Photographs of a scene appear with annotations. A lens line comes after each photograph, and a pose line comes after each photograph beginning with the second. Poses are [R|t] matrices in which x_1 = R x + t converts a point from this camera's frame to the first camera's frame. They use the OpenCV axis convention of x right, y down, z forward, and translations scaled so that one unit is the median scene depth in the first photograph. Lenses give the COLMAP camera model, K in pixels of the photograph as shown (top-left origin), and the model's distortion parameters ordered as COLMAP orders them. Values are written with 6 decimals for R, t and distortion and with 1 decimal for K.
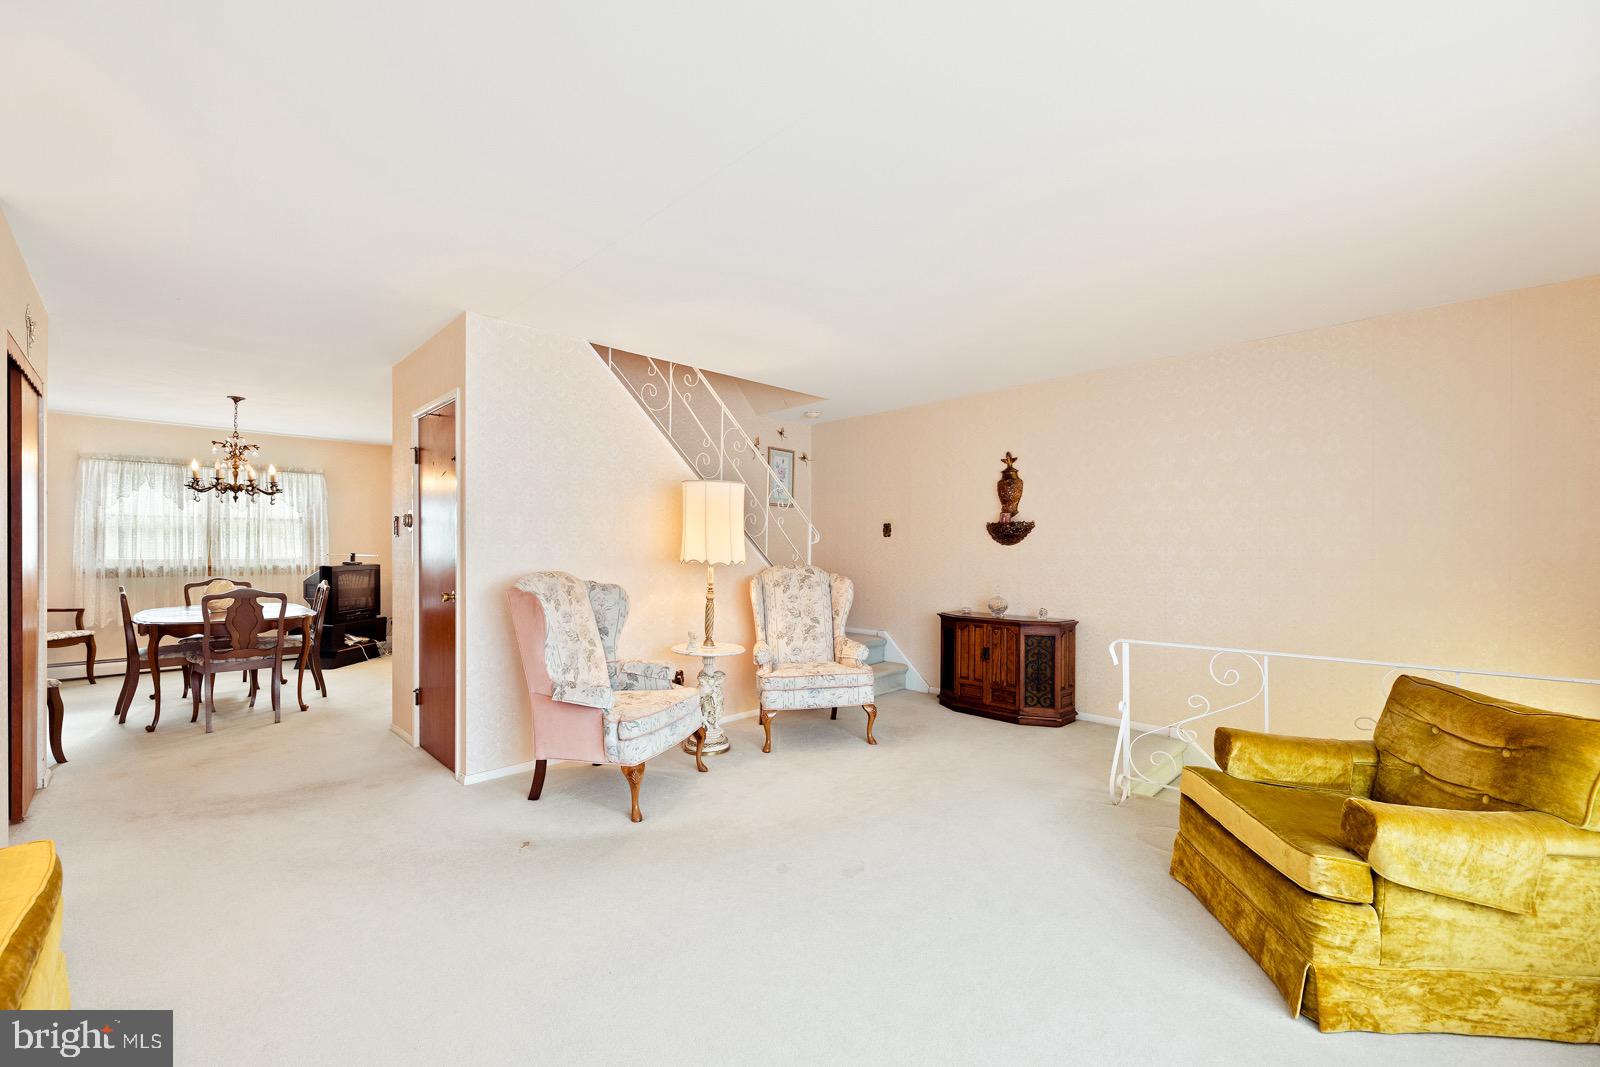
lens RADIAL K [[680.2, 0, 797.6], [0, 680.2, 534.6], [0, 0, 1]] dist [-0.000743, -0.000229]
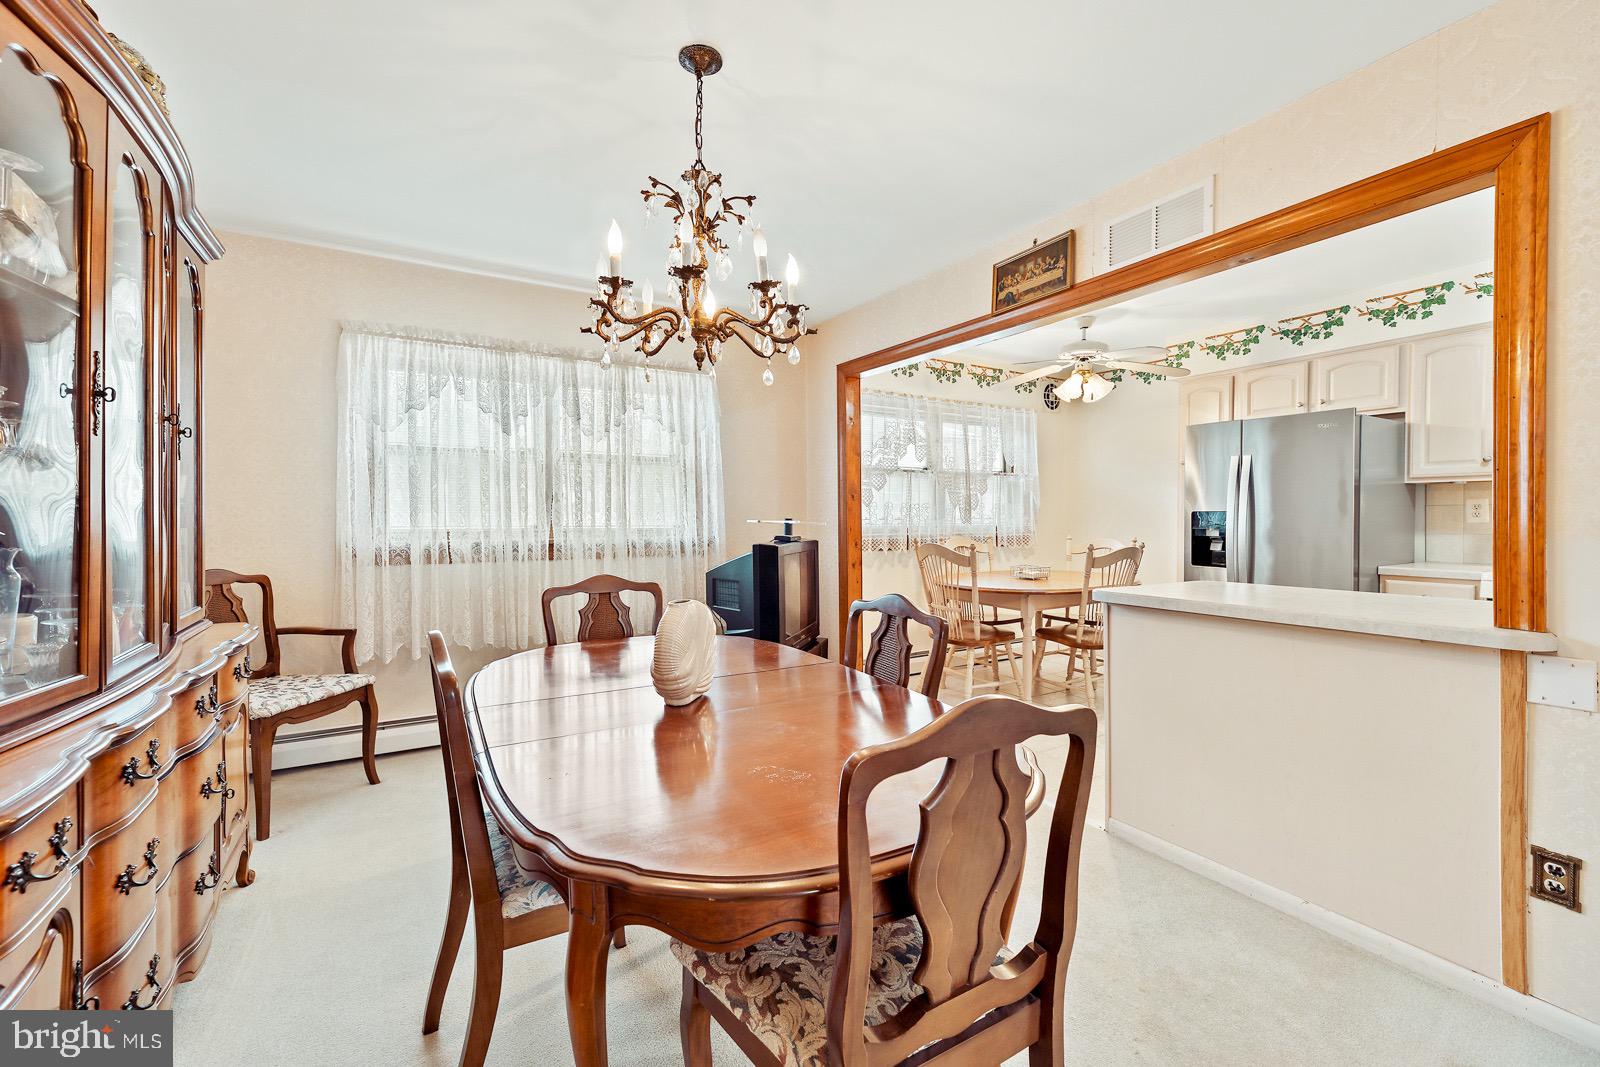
lens RADIAL K [[653.5, 0, 805.5], [0, 653.5, 525.9], [0, 0, 1]] dist [0.000058, -0.000081]
pose [[0.974279, 0.008275, -0.225193, -0.600773], [0.000441, 0.999254, 0.038627, 0.014632], [0.225345, -0.037733, 0.973548, 0.590325]]
